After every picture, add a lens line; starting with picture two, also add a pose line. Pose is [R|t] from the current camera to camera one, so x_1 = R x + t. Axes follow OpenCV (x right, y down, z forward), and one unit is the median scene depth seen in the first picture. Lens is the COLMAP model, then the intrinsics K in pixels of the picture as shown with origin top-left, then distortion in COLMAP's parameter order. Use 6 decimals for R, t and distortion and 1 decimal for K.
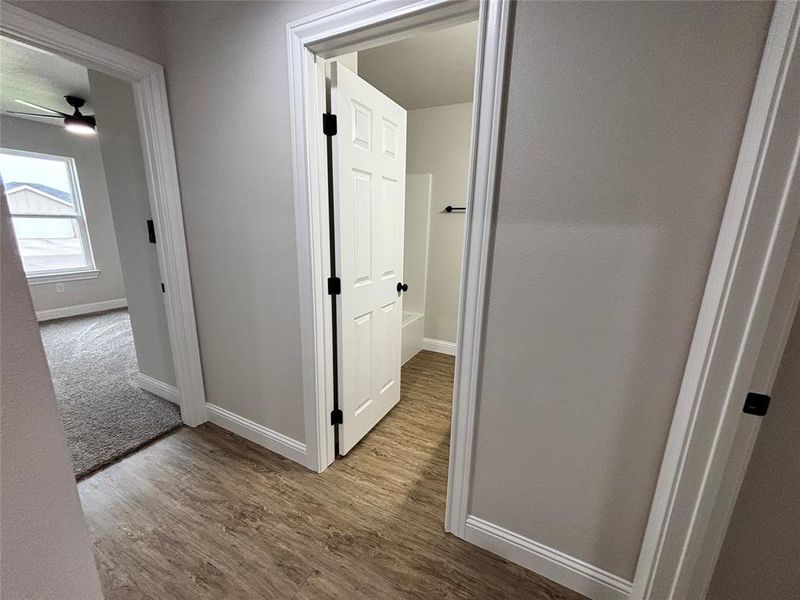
lens RADIAL K [[322.9, 0, 398.0], [0, 322.9, 296.8], [0, 0, 1]] dist [-0.000883, -0.000553]
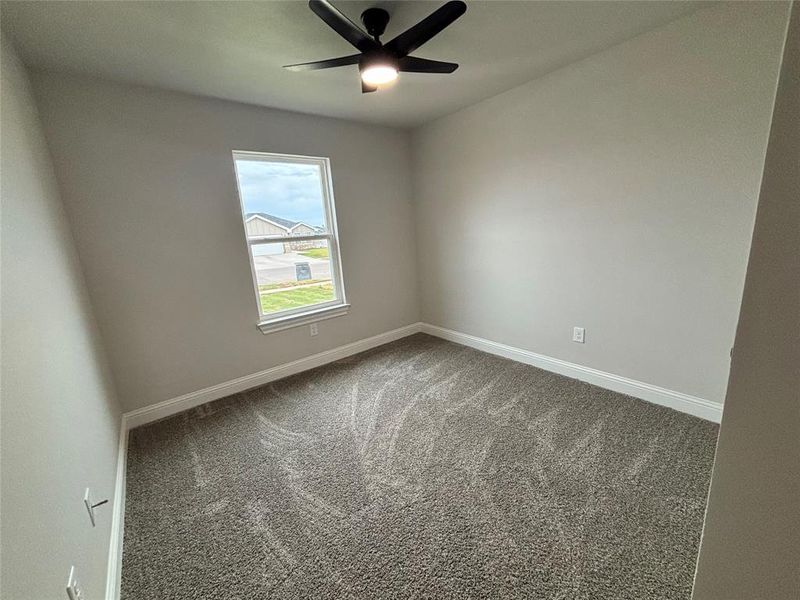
lens RADIAL K [[322.9, 0, 400.9], [0, 322.9, 304.0], [0, 0, 1]] dist [-0.000883, -0.000553]
pose [[0.908964, 0.013020, -0.416670, -0.517961], [-0.005114, 0.999785, 0.020084, -0.103730], [0.416842, -0.016125, 0.908836, 0.371106]]
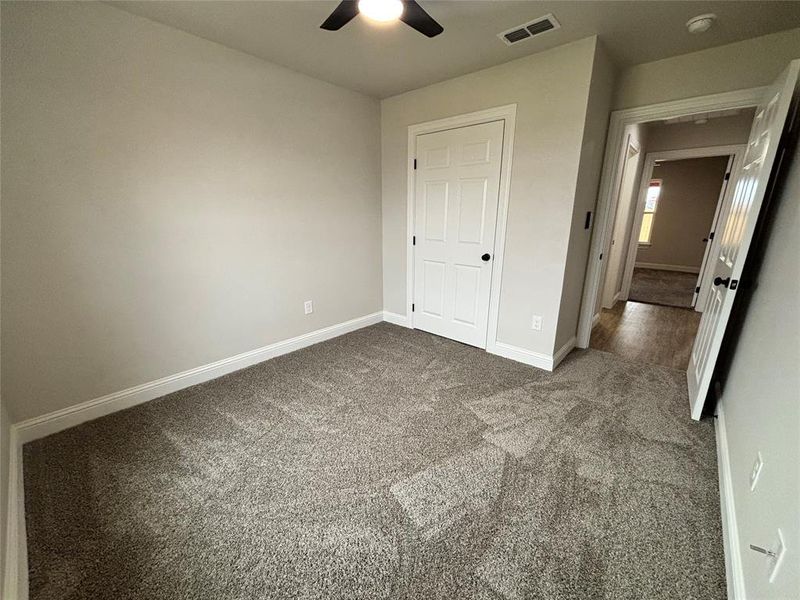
lens RADIAL K [[322.9, 0, 400.1], [0, 322.9, 299.8], [0, 0, 1]] dist [-0.000883, -0.000553]
pose [[0.249082, -0.279305, 0.927333, -1.061323], [0.211394, 0.950103, 0.229382, -0.171985], [-0.945130, 0.138897, 0.295697, 0.640532]]
